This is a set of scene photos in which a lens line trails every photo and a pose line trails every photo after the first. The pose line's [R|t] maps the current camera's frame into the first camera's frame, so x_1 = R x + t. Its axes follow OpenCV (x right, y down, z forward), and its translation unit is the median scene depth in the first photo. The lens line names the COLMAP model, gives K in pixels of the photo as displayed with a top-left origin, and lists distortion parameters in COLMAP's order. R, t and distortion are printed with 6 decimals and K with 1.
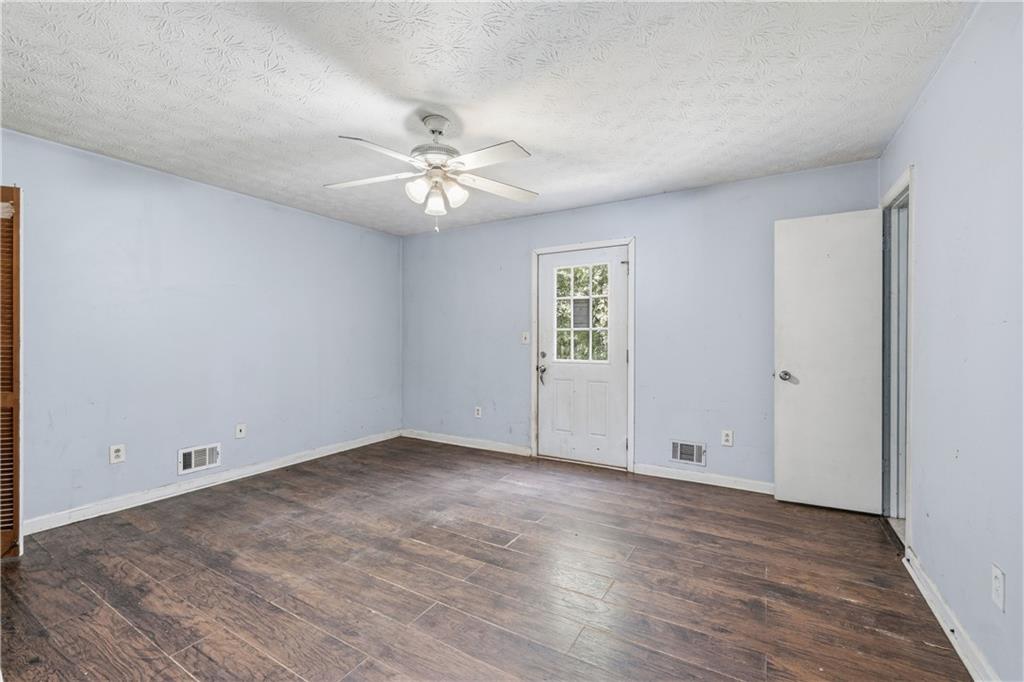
lens RADIAL K [[430.3, 0, 510.8], [0, 430.3, 339.8], [0, 0, 1]] dist [0.000443, 0.000245]
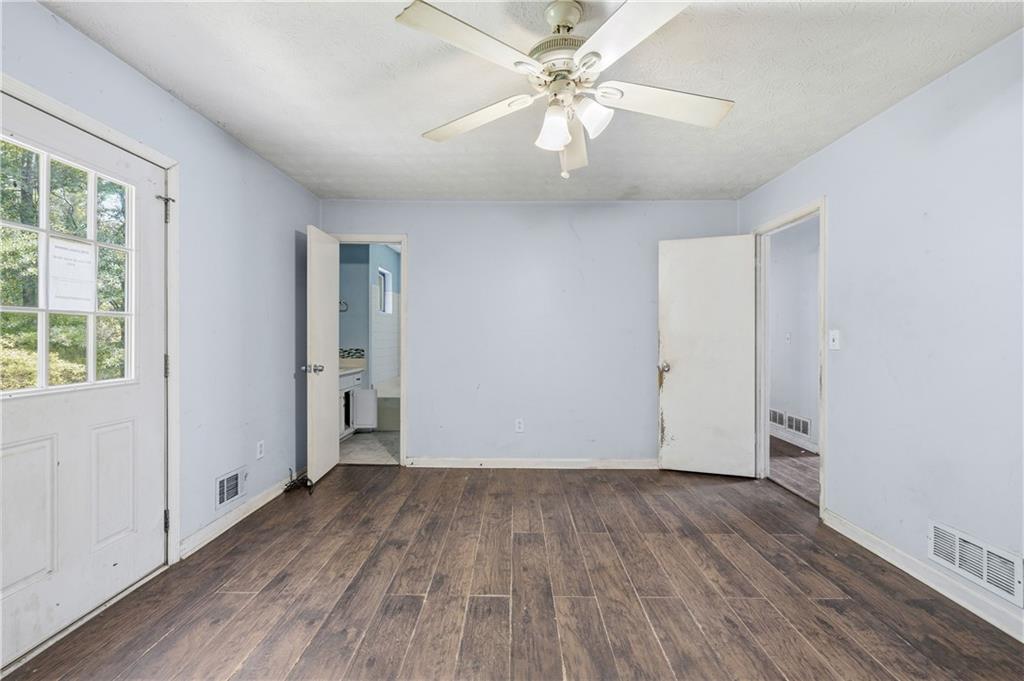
lens RADIAL K [[430.3, 0, 510.8], [0, 430.3, 339.3], [0, 0, 1]] dist [0.000443, 0.000245]
pose [[-0.505664, -0.005498, 0.862713, -0.769234], [-0.001450, 0.999984, 0.005524, 0.000109], [-0.862729, 0.001542, -0.505663, 1.534632]]
